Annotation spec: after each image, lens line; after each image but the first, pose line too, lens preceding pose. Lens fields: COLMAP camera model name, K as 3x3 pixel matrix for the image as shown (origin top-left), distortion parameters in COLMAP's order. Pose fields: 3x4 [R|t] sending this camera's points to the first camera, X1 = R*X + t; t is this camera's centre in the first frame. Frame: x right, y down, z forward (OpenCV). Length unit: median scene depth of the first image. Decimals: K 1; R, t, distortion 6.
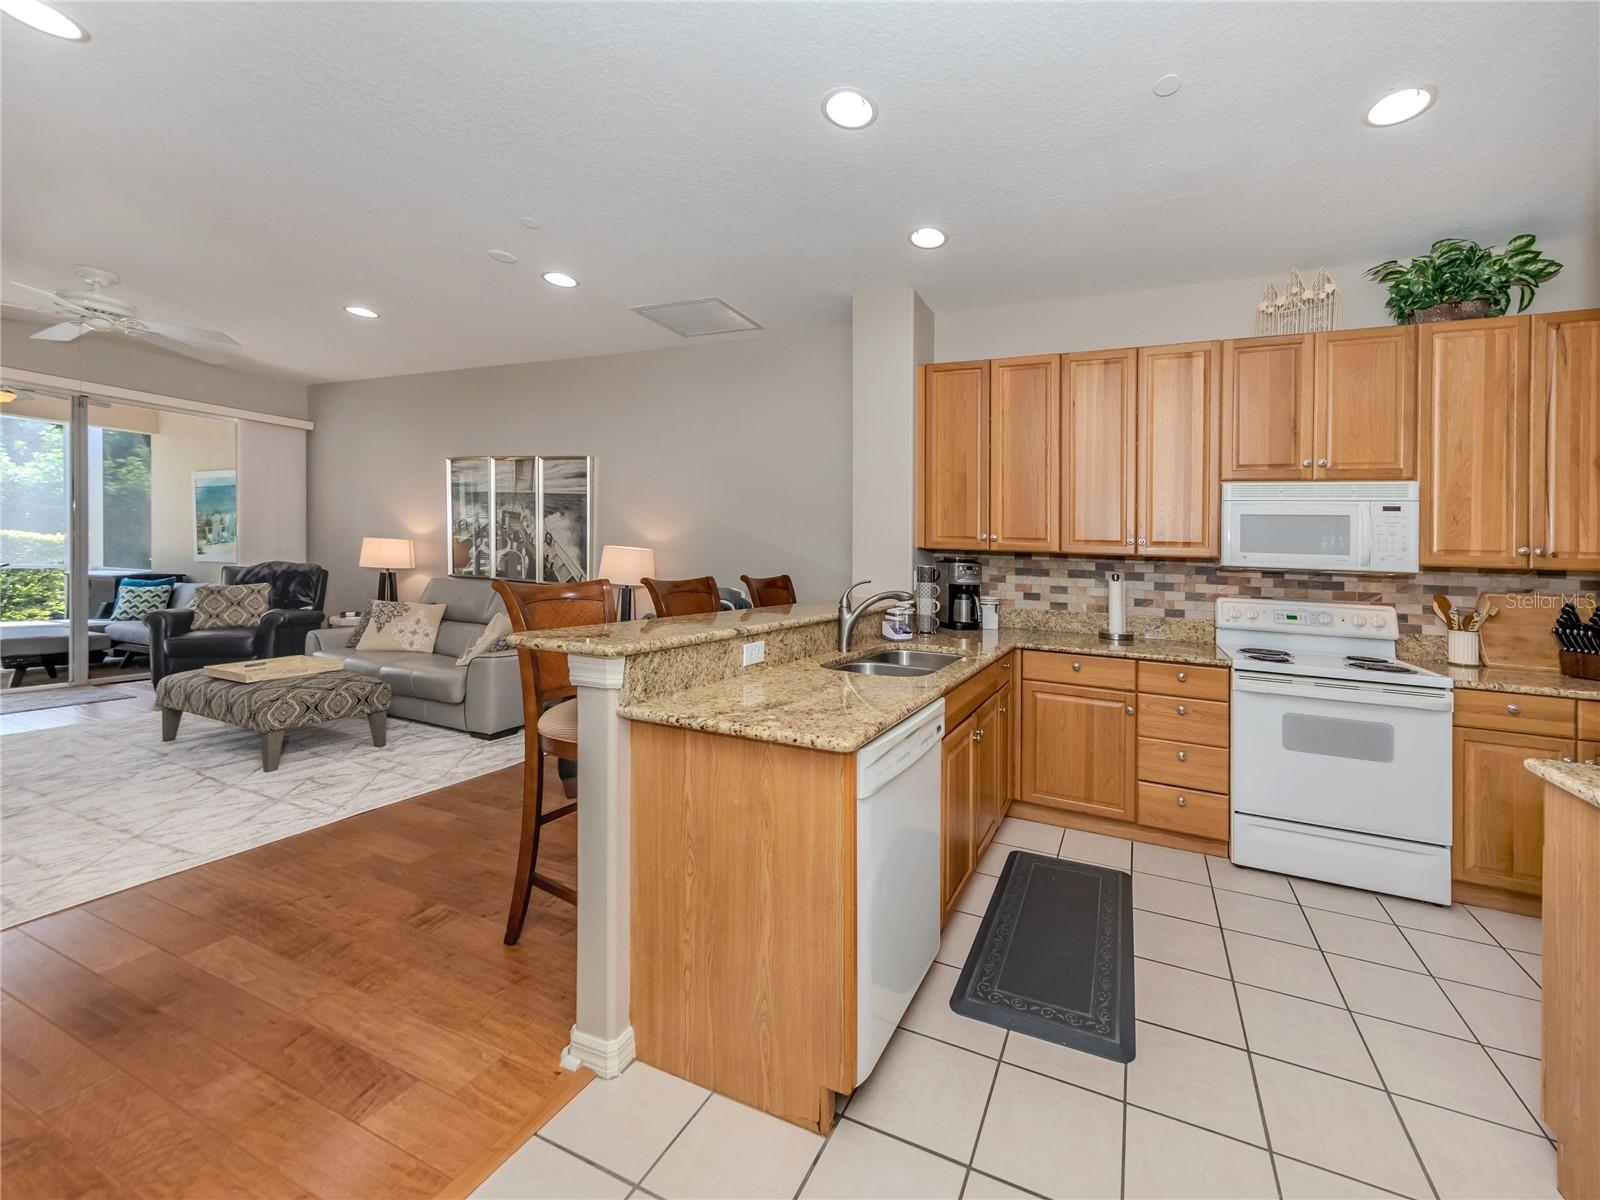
lens RADIAL K [[595.4, 0, 904.4], [0, 595.4, 593.8], [0, 0, 1]] dist [0.000367, 0.000167]
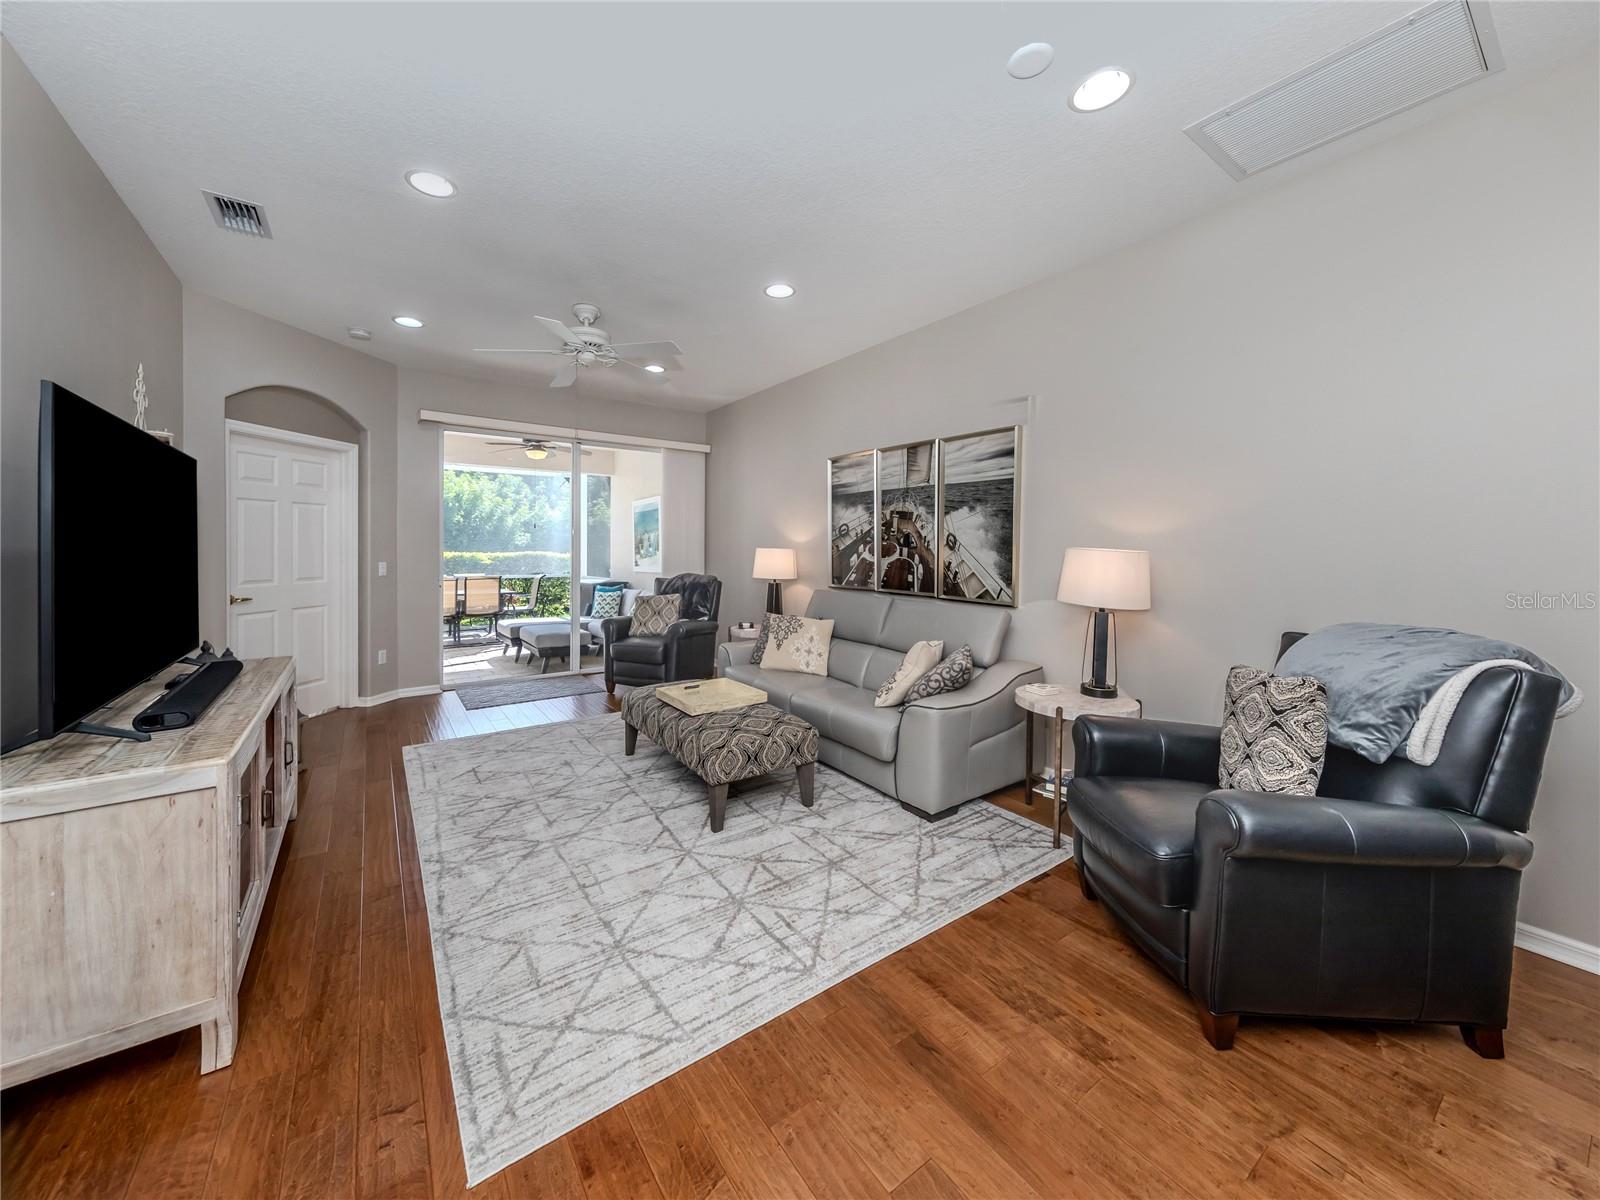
lens RADIAL K [[592.3, 0, 820.4], [0, 592.3, 596.6], [0, 0, 1]] dist [0.002249, 0.000003]
pose [[0.849676, 0.008817, -0.527231, -0.329113], [-0.005218, 0.999952, 0.008314, -0.025359], [0.527279, -0.004313, 0.849681, 0.241782]]
